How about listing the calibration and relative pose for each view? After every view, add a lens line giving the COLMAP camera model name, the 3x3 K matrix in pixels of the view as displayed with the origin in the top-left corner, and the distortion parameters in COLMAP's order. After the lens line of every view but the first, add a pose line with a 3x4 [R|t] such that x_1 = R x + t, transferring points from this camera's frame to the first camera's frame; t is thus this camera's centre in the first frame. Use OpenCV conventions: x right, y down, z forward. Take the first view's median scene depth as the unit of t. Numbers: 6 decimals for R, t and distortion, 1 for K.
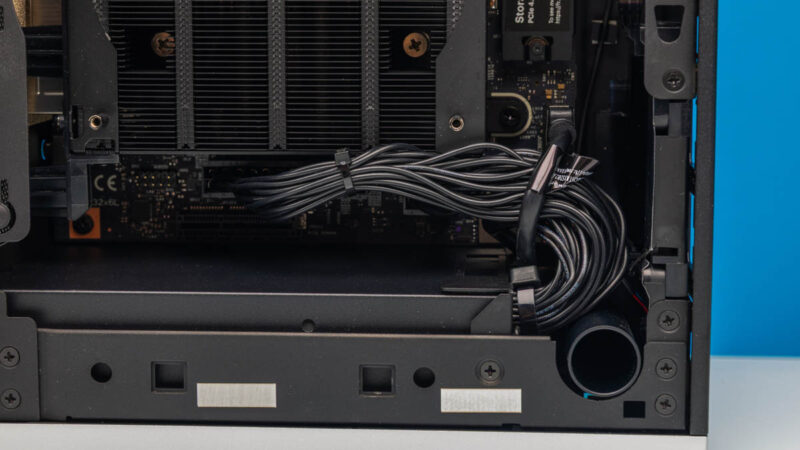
lens RADIAL K [[1605.0, 0, 414.5], [0, 1605.0, 182.4], [0, 0, 1]] dist [0.001806, -0.020660]
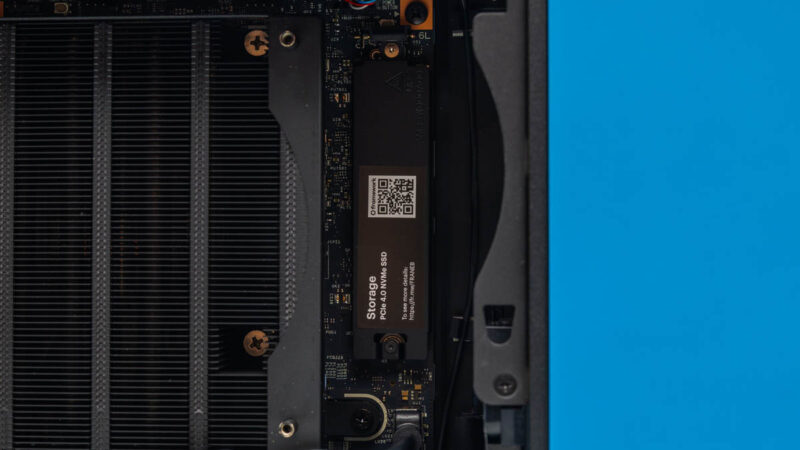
lens RADIAL K [[1722.2, 0, 398.5], [0, 1722.2, 203.6], [0, 0, 1]] dist [-0.001451, -0.084327]
pose [[0.999770, 0.000357, -0.021442, 0.111075], [-0.003628, 0.988265, -0.152705, -0.013253], [0.021136, 0.152747, 0.988039, -0.008811]]
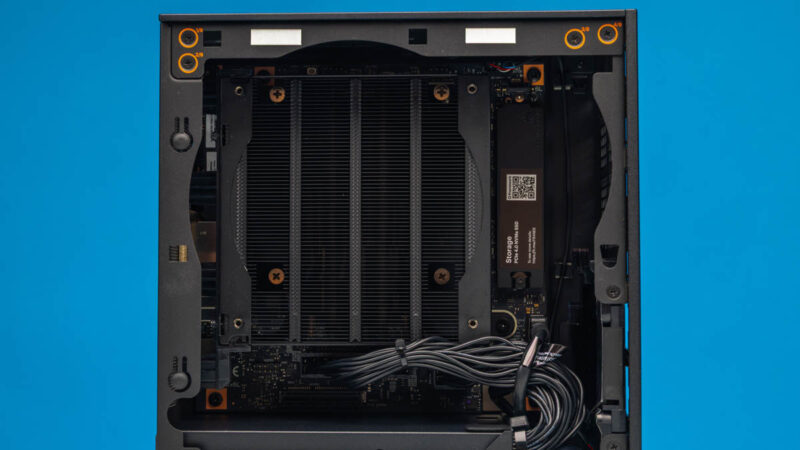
lens RADIAL K [[1370.6, 0, 382.0], [0, 1370.6, 225.3], [0, 0, 1]] dist [0.001516, -0.033072]
pose [[0.999941, 0.000405, 0.010838, -0.074624], [0.001415, 0.985901, -0.167325, 0.089631], [-0.010753, 0.167330, 0.985842, -0.312841]]
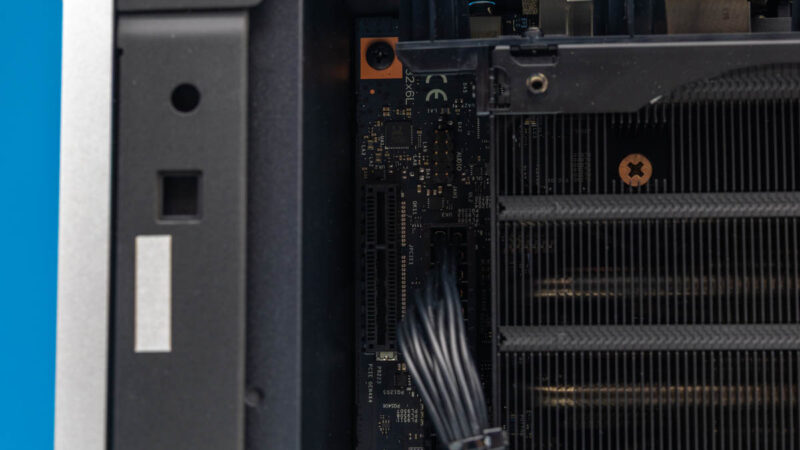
lens RADIAL K [[1722.2, 0, 398.5], [0, 1722.2, 203.6], [0, 0, 1]] dist [-0.001451, -0.084327]
pose [[0.007675, 0.996809, -0.079448, -0.085683], [-0.999488, 0.005179, -0.031582, 0.048191], [-0.031070, 0.079650, 0.996339, 0.245404]]
